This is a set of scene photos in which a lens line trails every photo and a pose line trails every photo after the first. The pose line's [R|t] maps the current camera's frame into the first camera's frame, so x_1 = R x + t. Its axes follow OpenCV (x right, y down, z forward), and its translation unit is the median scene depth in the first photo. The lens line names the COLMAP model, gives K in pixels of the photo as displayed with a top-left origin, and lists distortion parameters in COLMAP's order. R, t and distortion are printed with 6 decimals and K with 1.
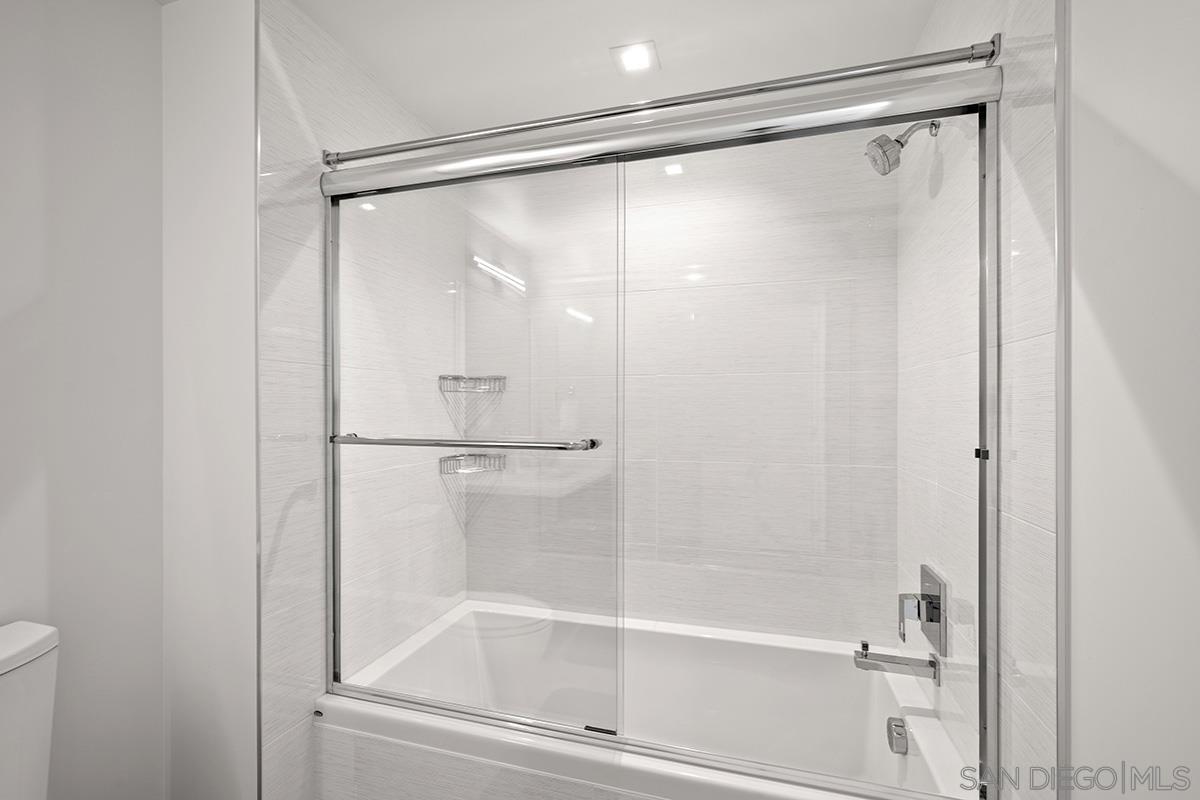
lens RADIAL K [[516.2, 0, 596.0], [0, 516.2, 406.9], [0, 0, 1]] dist [-0.000923, 0.001087]
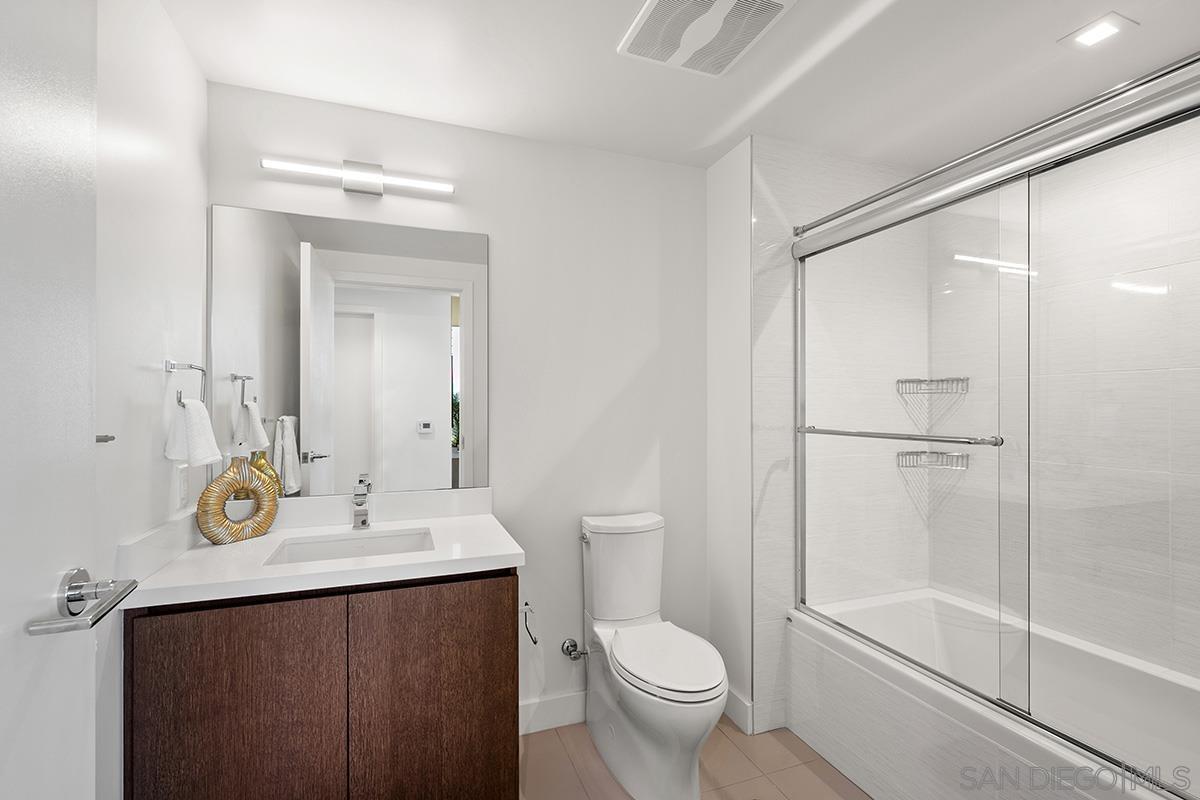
lens RADIAL K [[546.9, 0, 597.3], [0, 546.9, 404.9], [0, 0, 1]] dist [-0.010651, -0.000306]
pose [[0.610444, -0.001395, -0.792058, 0.328567], [-0.002555, 0.999990, -0.003731, 0.001655], [0.792056, 0.004301, 0.610434, -0.342885]]
